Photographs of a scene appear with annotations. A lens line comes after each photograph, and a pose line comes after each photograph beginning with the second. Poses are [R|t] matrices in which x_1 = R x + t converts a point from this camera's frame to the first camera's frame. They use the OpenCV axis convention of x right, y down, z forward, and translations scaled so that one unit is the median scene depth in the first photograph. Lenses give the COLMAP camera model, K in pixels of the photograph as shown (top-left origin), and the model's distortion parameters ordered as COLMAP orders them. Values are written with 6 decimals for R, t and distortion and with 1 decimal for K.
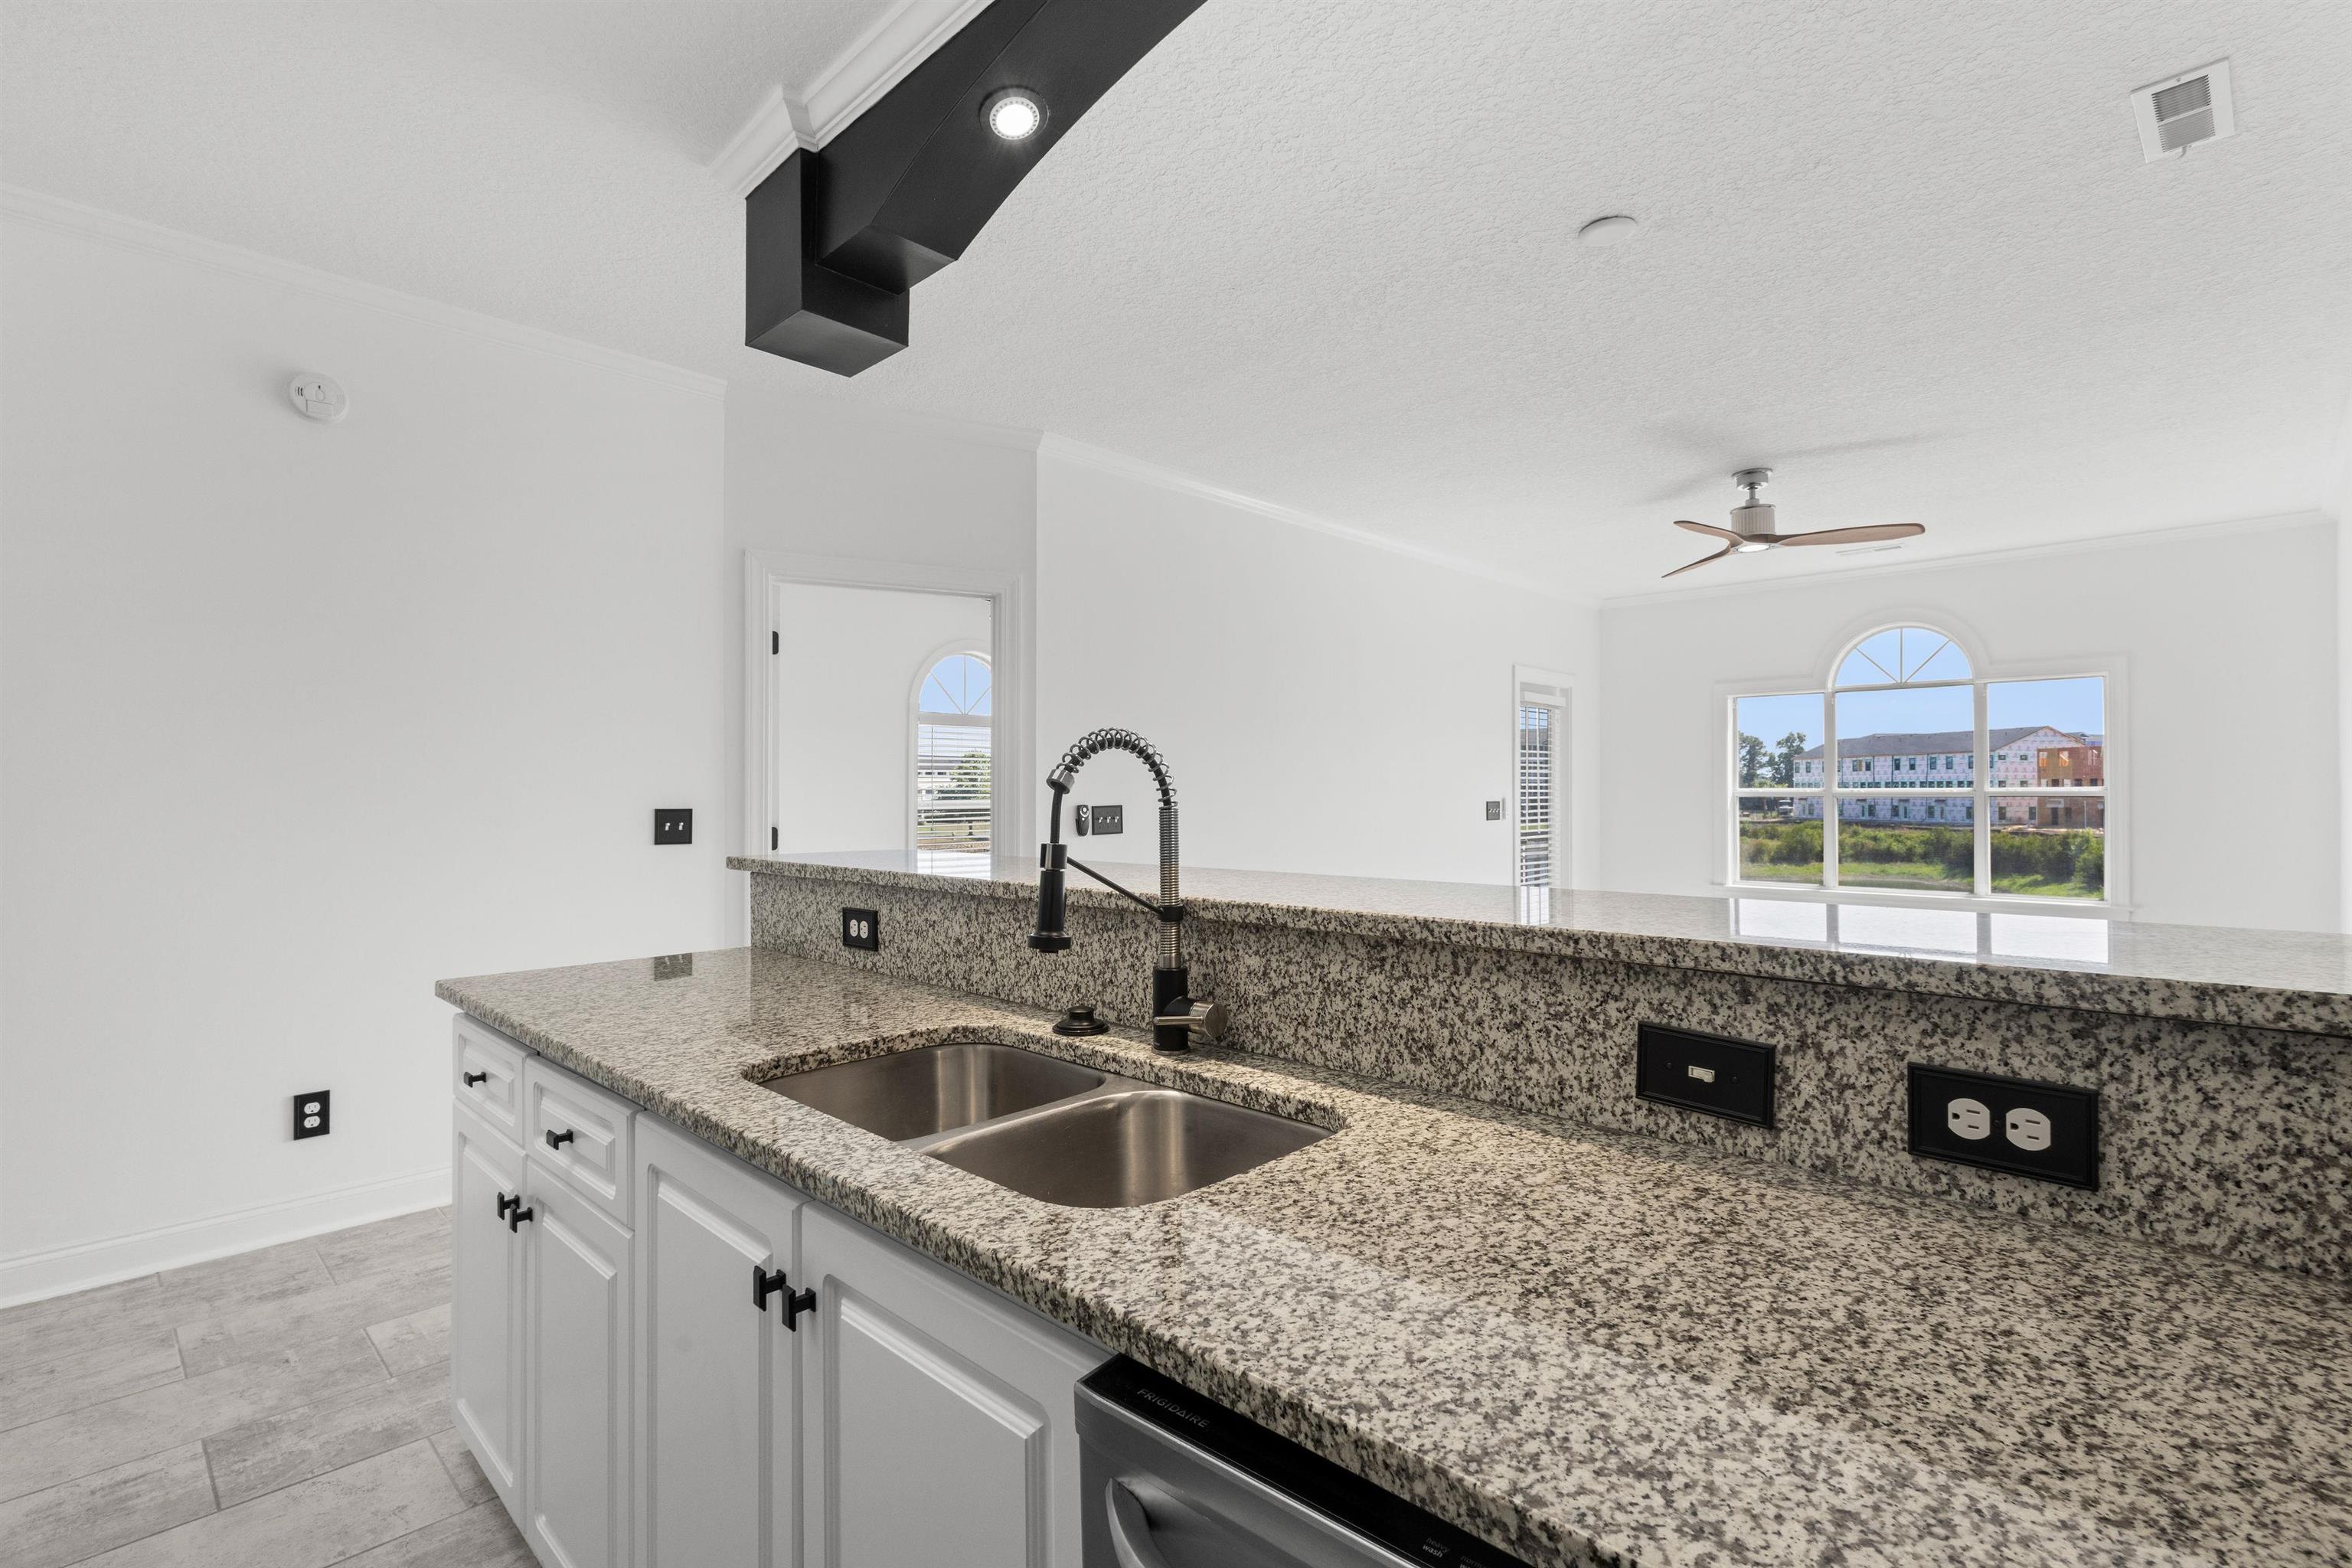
lens RADIAL K [[1088.7, 0, 1171.7], [0, 1088.7, 791.5], [0, 0, 1]] dist [0.010318, -0.000064]
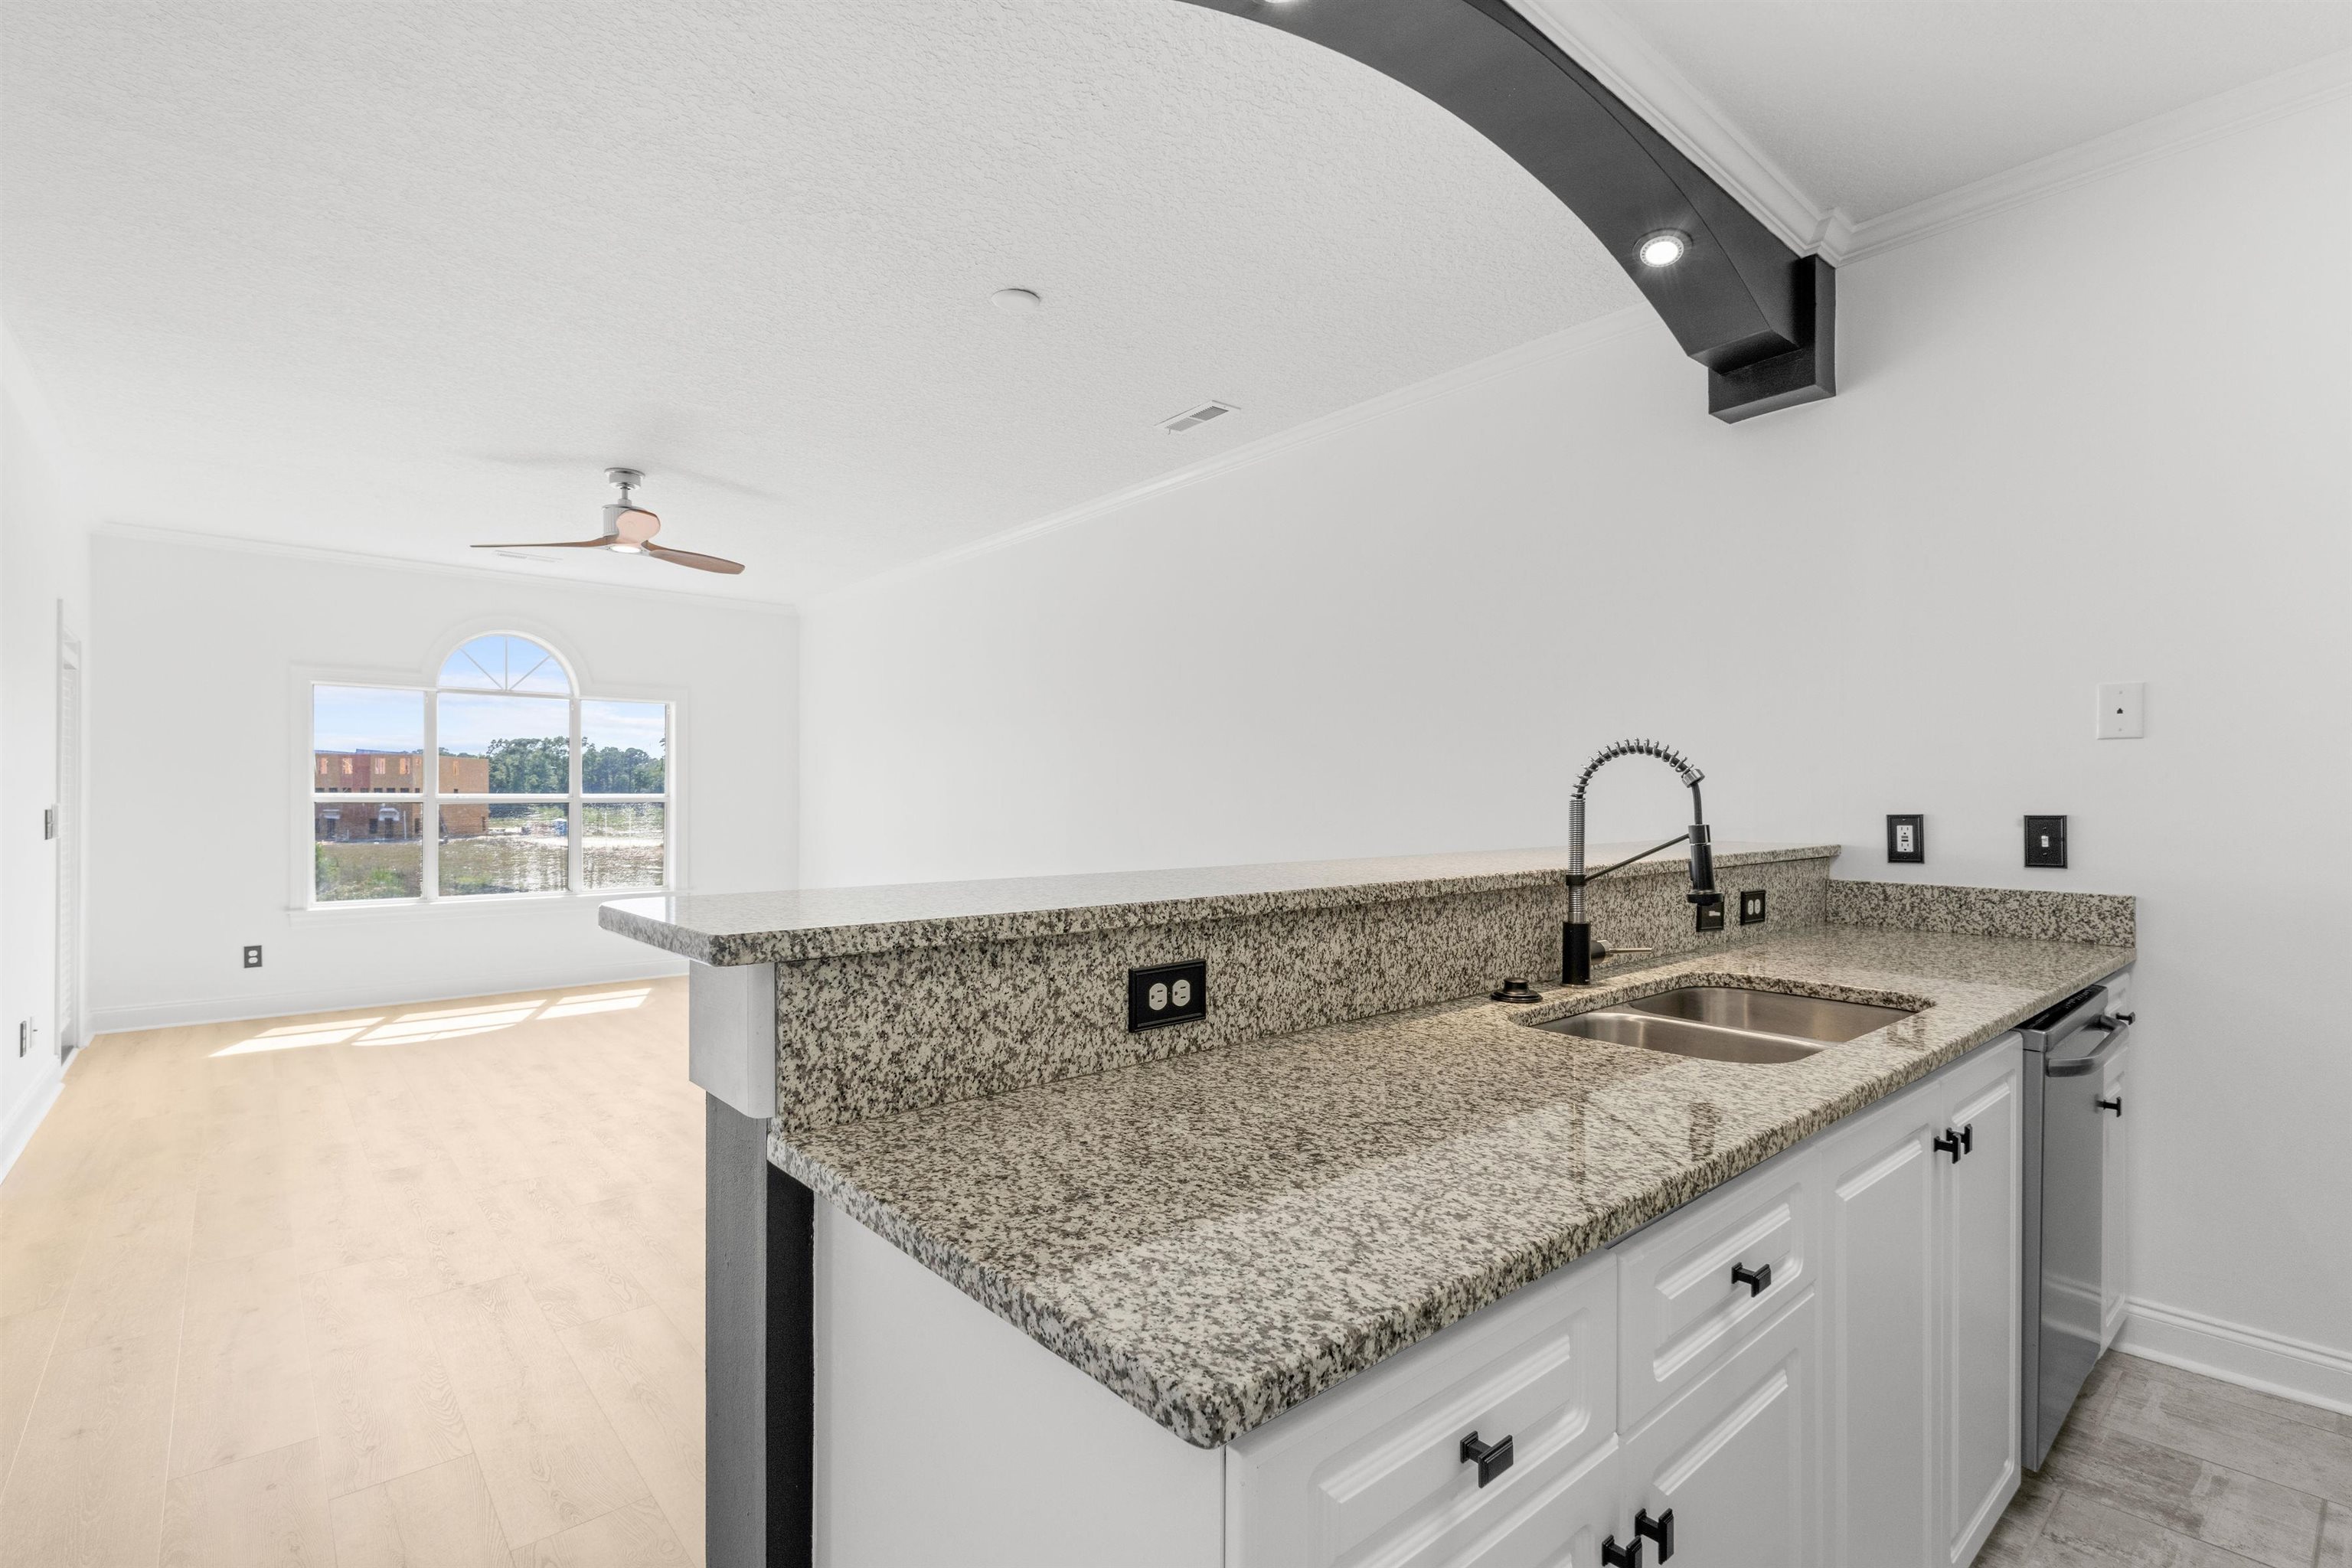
lens RADIAL K [[1088.2, 0, 1175.7], [0, 1088.2, 800.0], [0, 0, 1]] dist [0.009338, 0.000369]
pose [[0.083140, 0.002430, 0.996535, -0.833657], [-0.001436, 0.999996, -0.002319, 0.012241], [-0.996537, -0.001238, 0.083143, 0.853388]]
